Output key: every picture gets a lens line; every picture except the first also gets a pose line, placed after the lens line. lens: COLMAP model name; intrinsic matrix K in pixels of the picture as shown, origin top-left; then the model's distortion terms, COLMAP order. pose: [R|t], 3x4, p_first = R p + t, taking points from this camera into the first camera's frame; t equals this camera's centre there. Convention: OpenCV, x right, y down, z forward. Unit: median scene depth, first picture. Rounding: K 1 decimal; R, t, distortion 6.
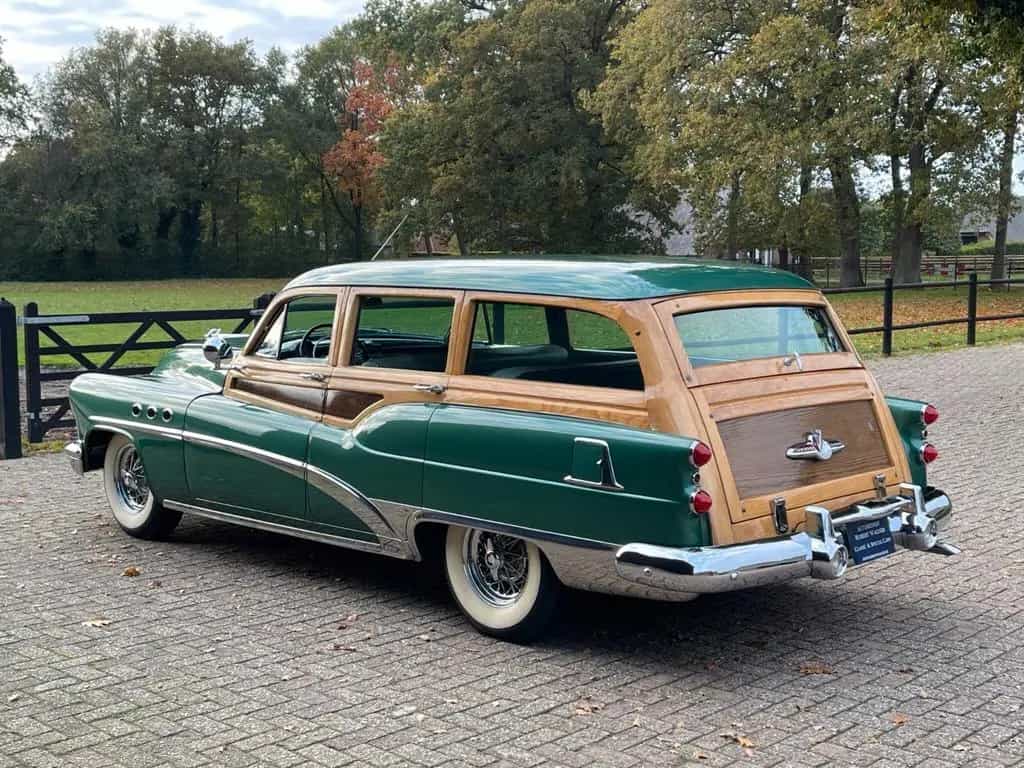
lens RADIAL K [[1302.0, 0, 512.0], [0, 1302.0, 384.0], [0, 0, 1]] dist [0.110746, -0.401228]
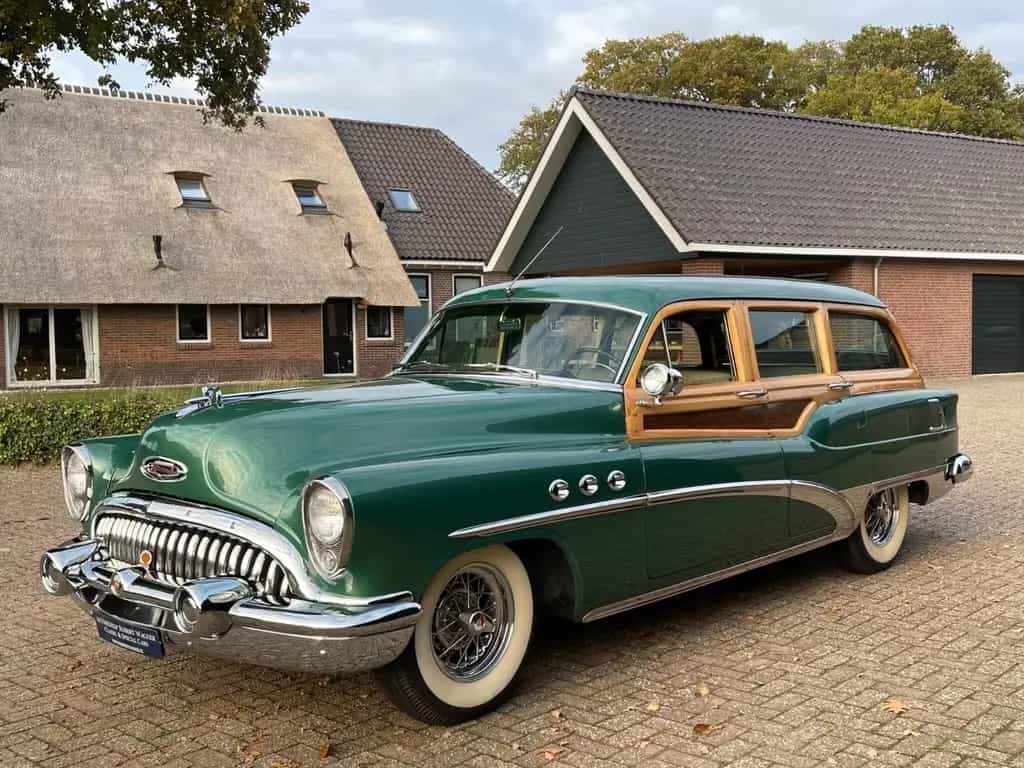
lens RADIAL K [[1158.9, 0, 512.0], [0, 1158.9, 384.0], [0, 0, 1]] dist [0.025646, -0.008817]
pose [[-0.046921, -0.038962, 0.998138, -0.512107], [0.105762, 0.993429, 0.043750, -0.035145], [-0.993284, 0.107618, -0.042492, 0.628432]]
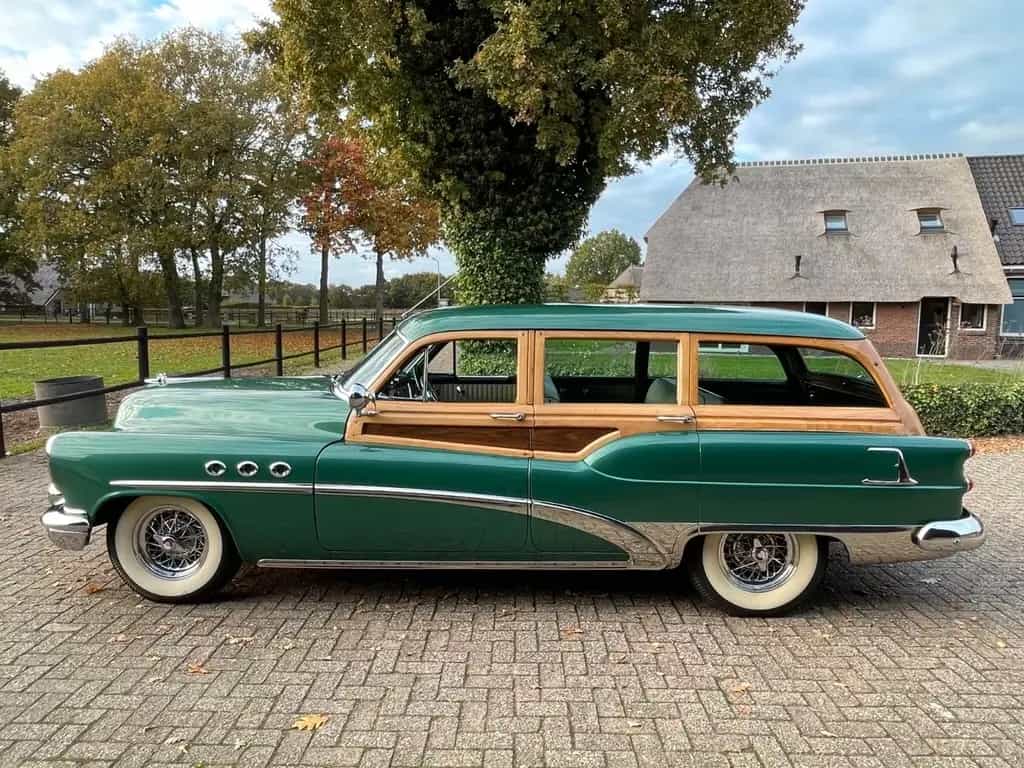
lens RADIAL K [[702.9, 0, 502.2], [0, 702.9, 381.7], [0, 0, 1]] dist [-0.004434, -0.001490]
pose [[0.728275, -0.054654, 0.683102, -0.283838], [0.051152, 0.998369, 0.025344, -0.025022], [-0.683373, 0.016485, 0.729883, 0.307969]]
